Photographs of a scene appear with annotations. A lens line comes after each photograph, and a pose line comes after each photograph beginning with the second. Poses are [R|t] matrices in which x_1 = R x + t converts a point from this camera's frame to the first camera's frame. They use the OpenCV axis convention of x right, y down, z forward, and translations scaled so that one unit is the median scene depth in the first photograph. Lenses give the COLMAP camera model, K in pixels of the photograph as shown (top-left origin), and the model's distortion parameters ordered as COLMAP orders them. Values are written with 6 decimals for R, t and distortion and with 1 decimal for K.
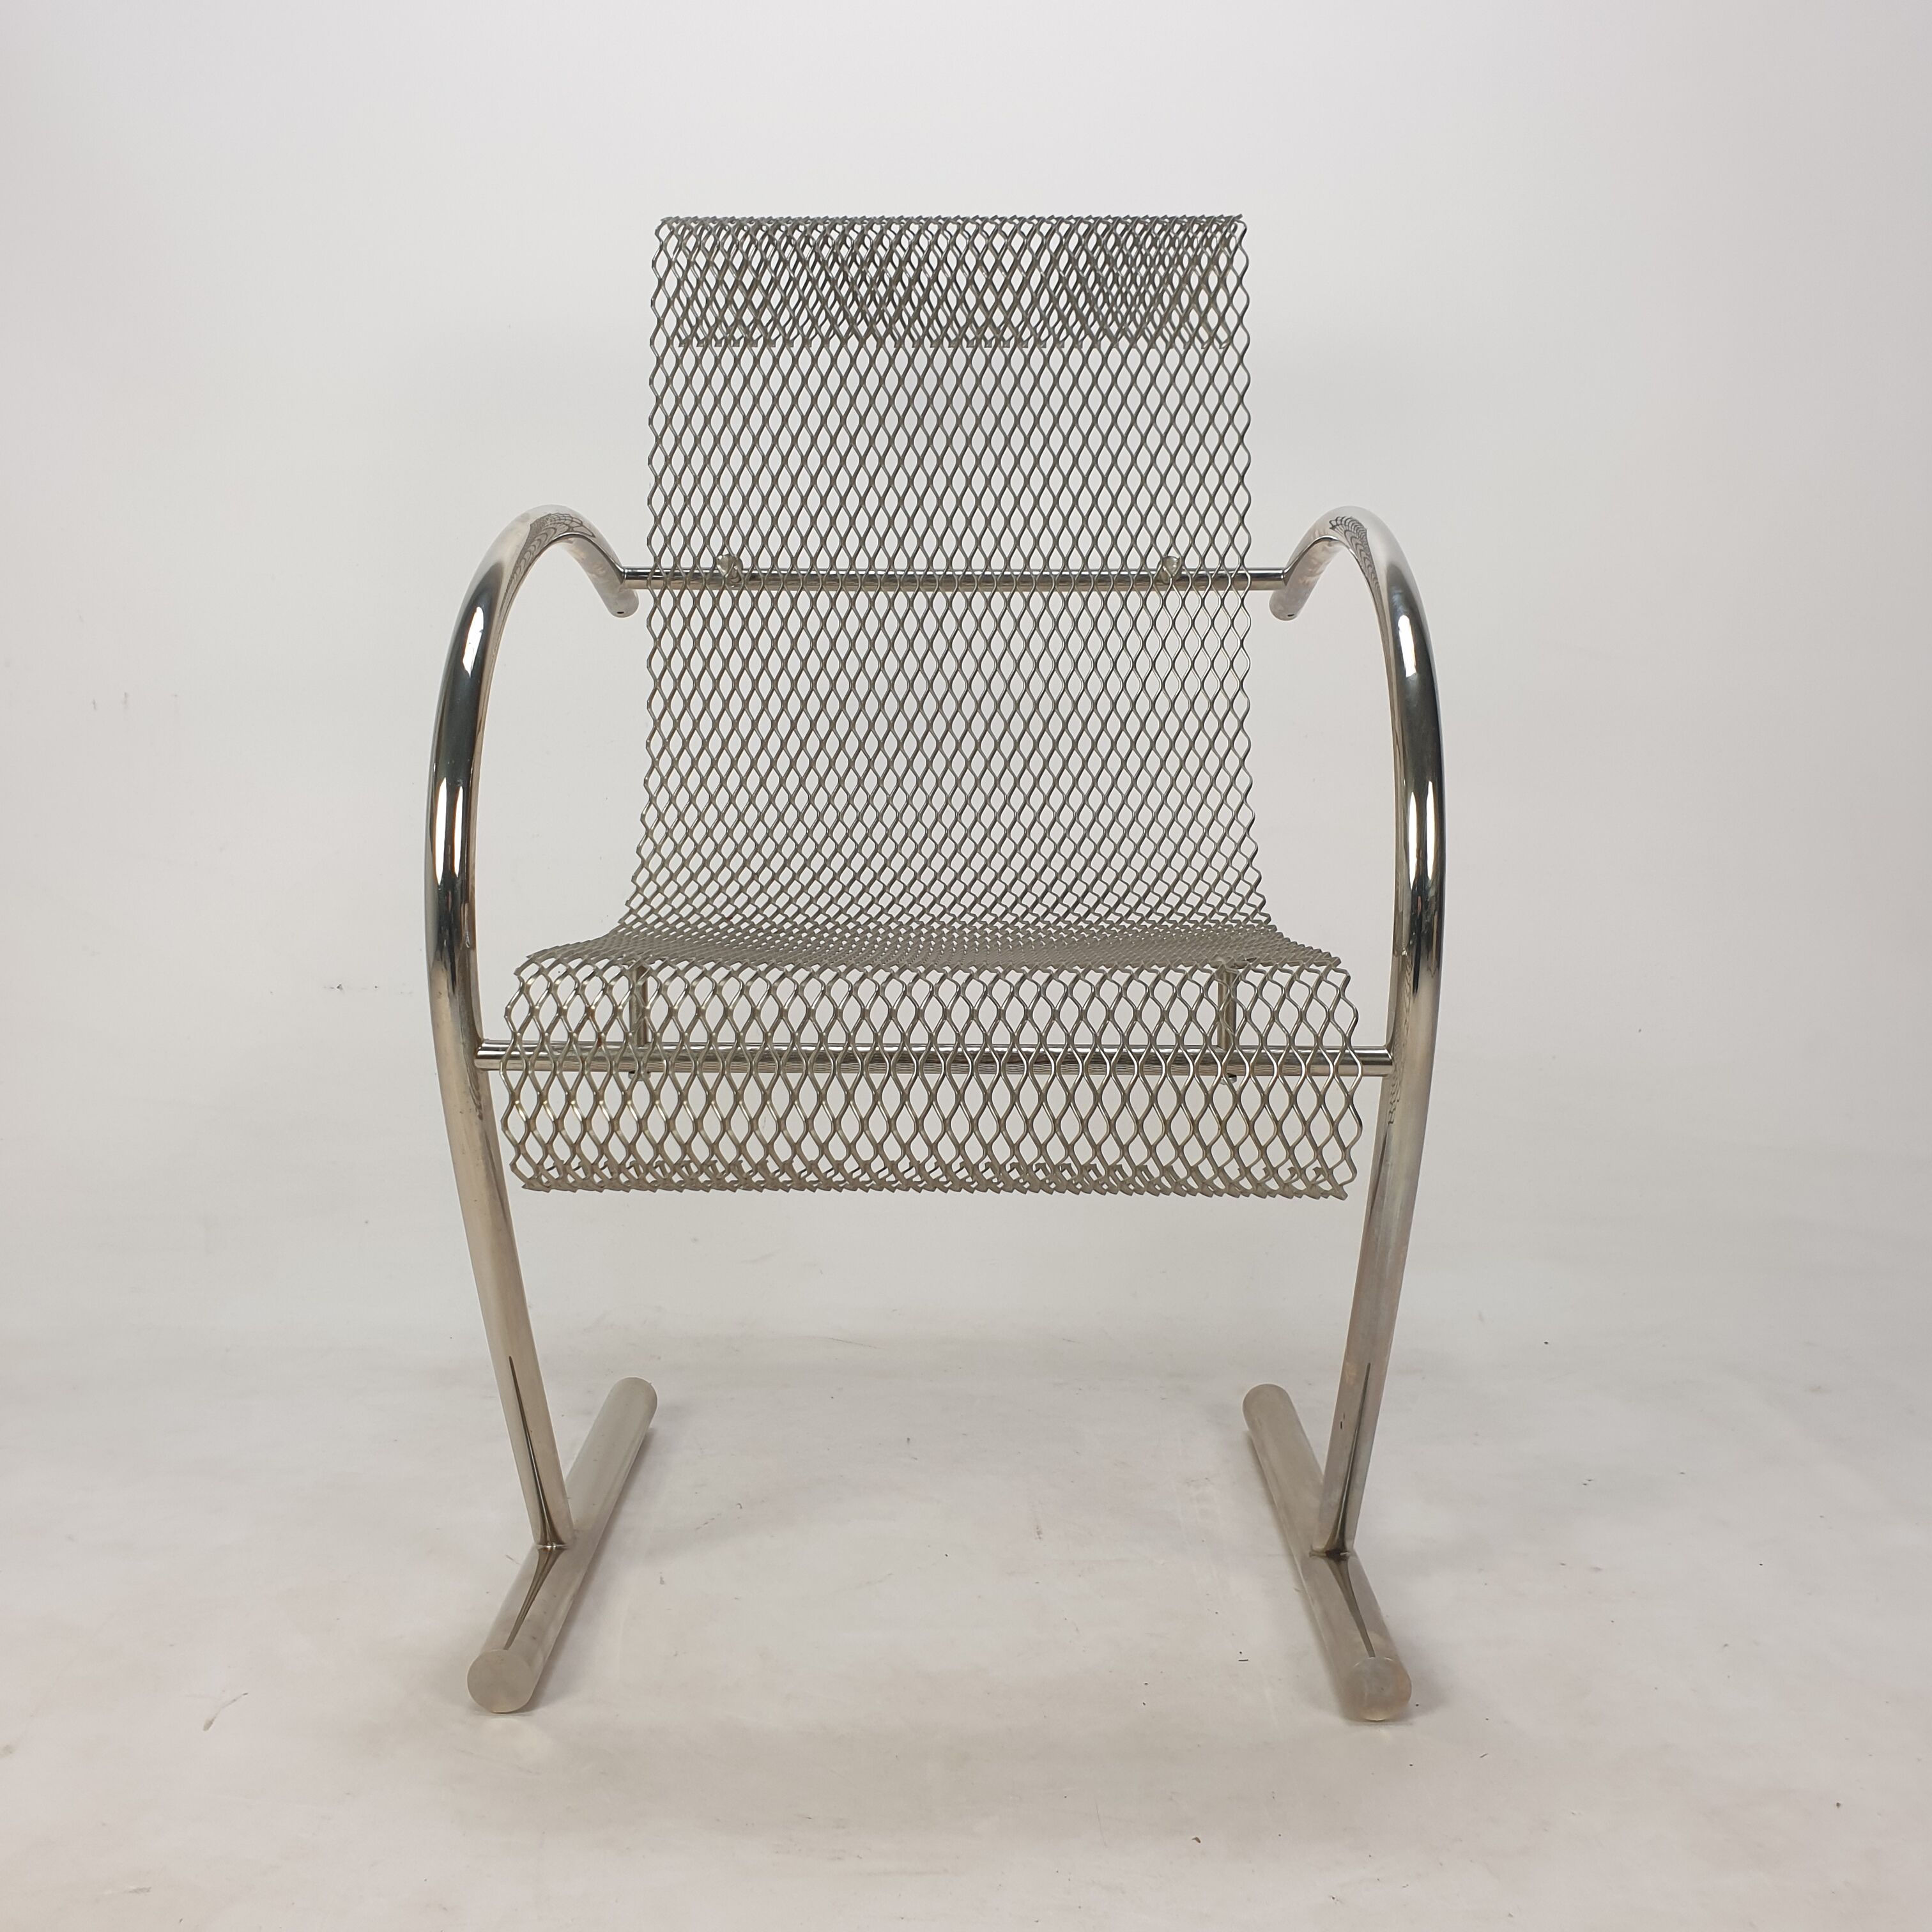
lens RADIAL K [[2076.8, 0, 967.8], [0, 2076.8, 971.5], [0, 0, 1]] dist [-0.002040, 0.000000]
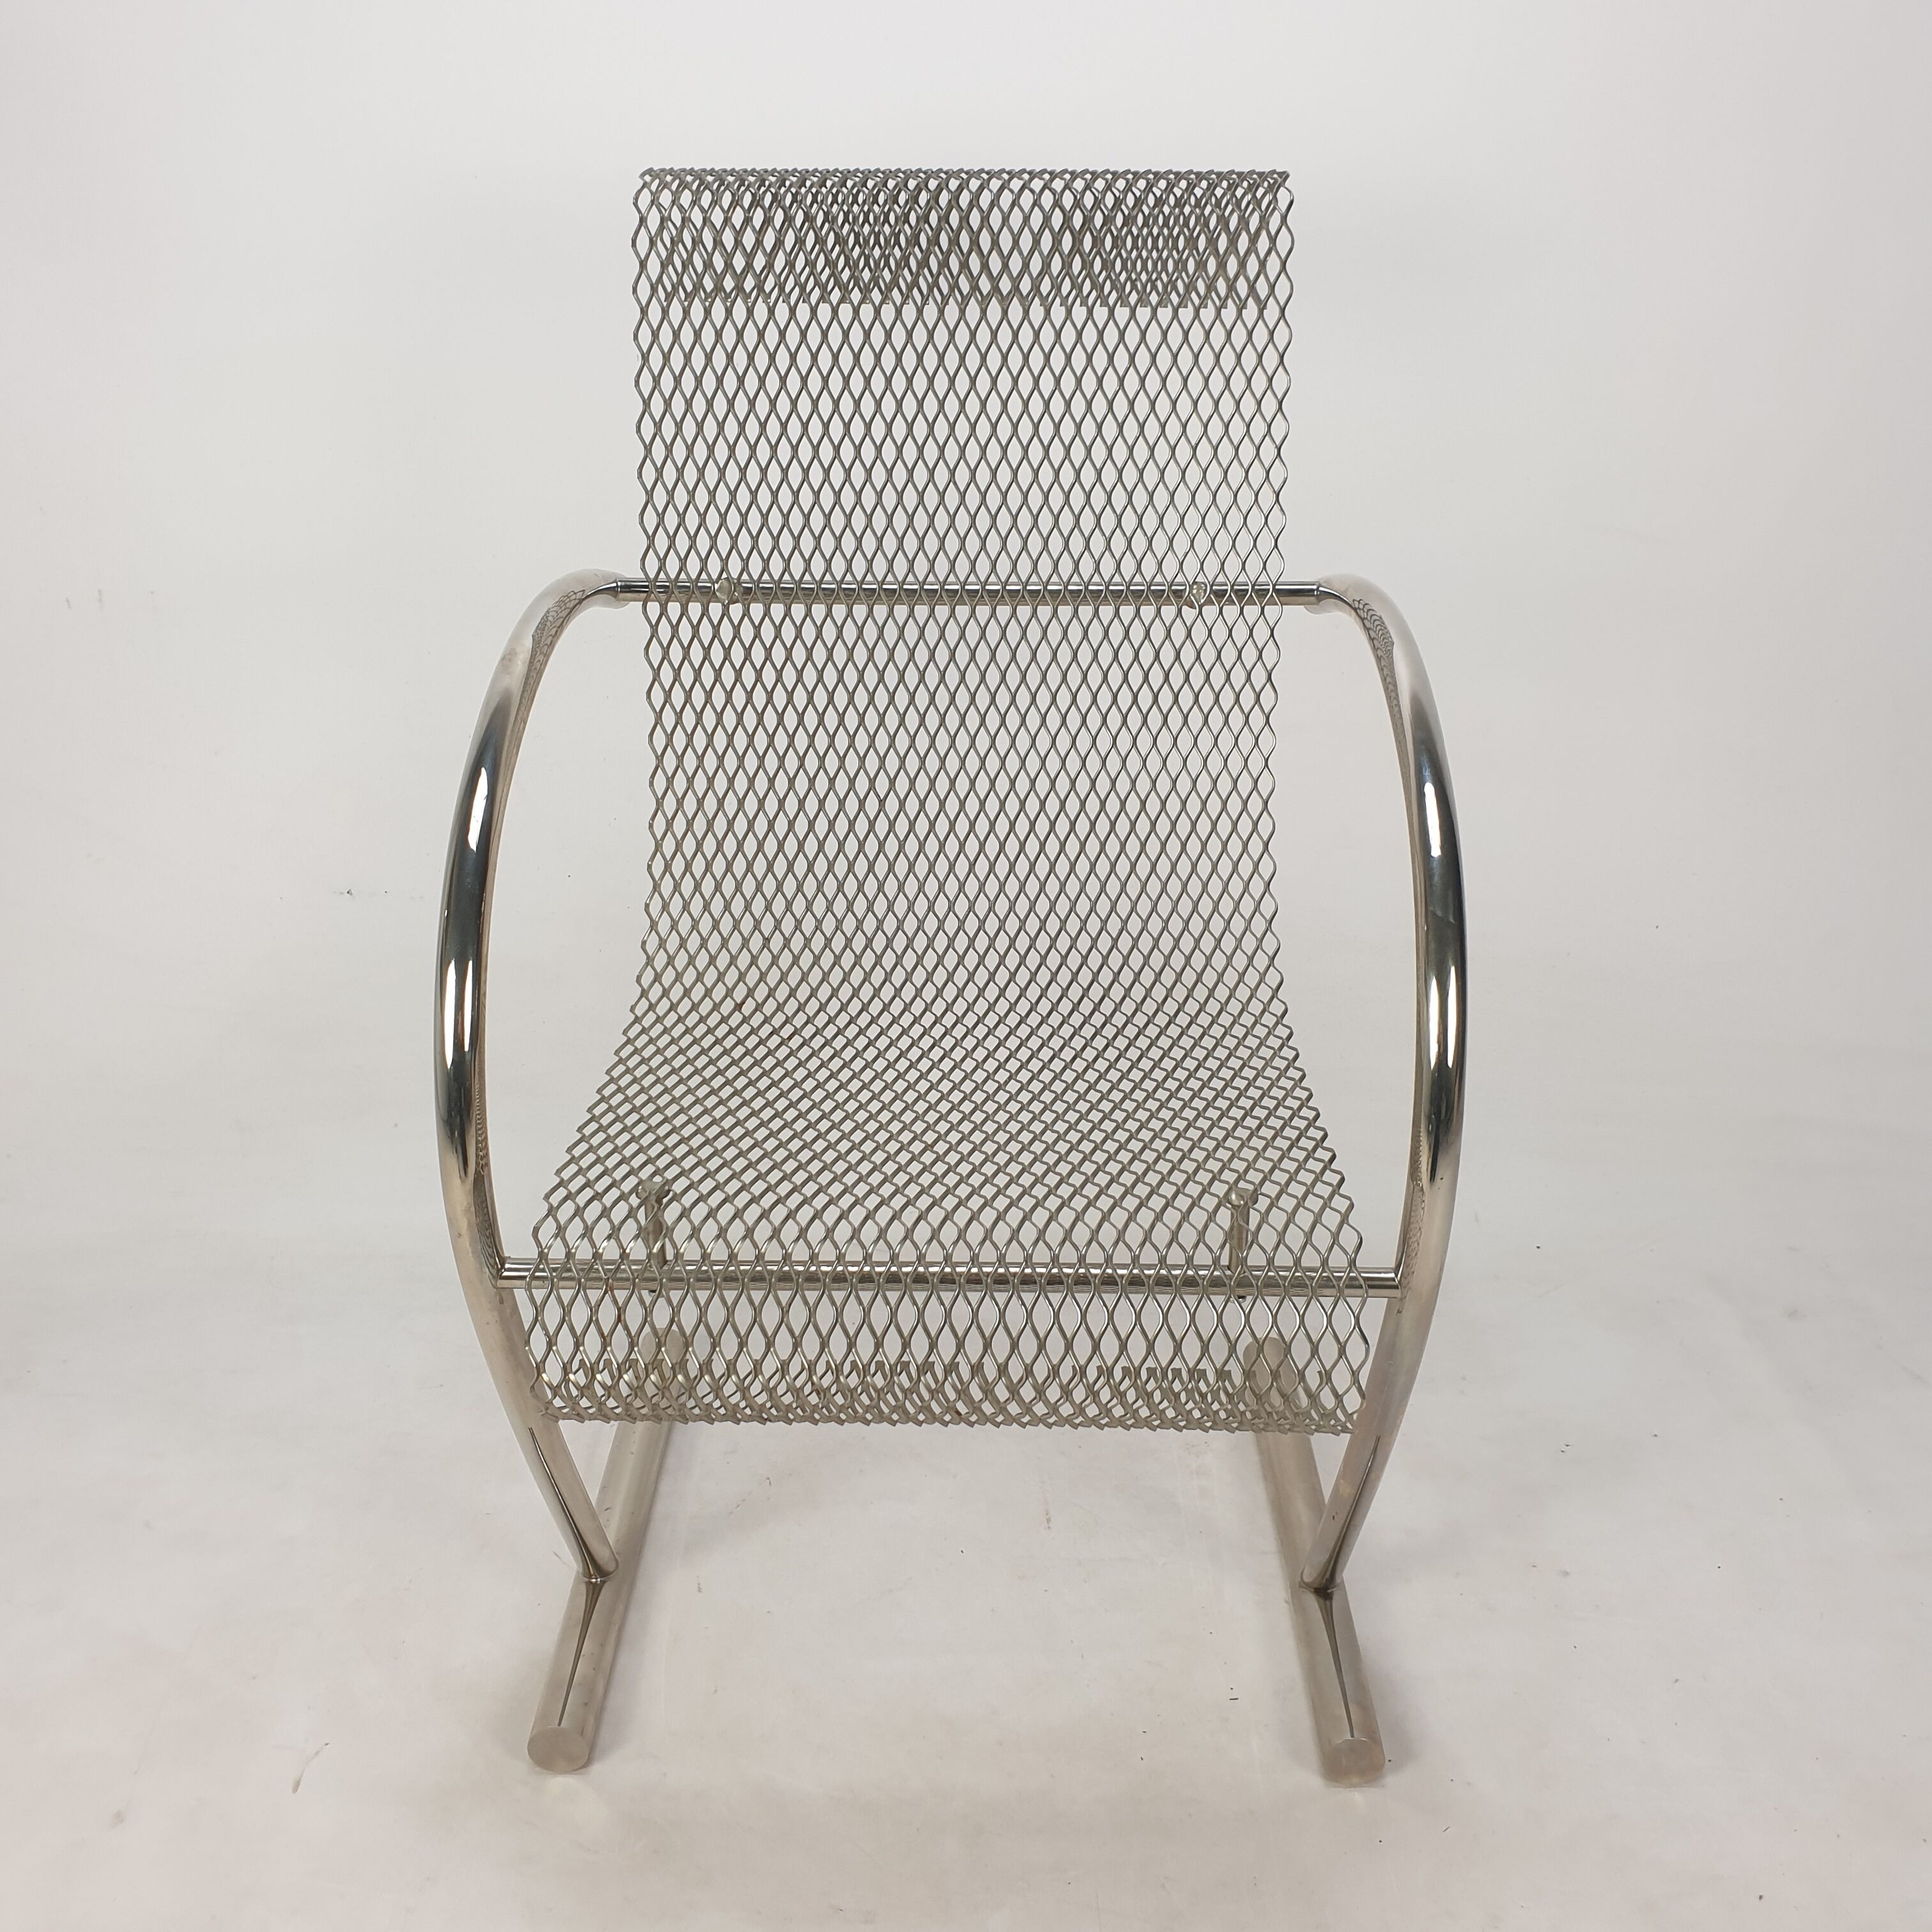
lens RADIAL K [[2076.8, 0, 970.3], [0, 2076.8, 1000.8], [0, 0, 1]] dist [-0.002040, 0.000000]
pose [[0.999984, -0.001881, -0.005388, 0.000528], [0.003250, 0.963804, 0.266594, -0.322917], [0.004692, -0.266607, 0.963794, 0.044361]]
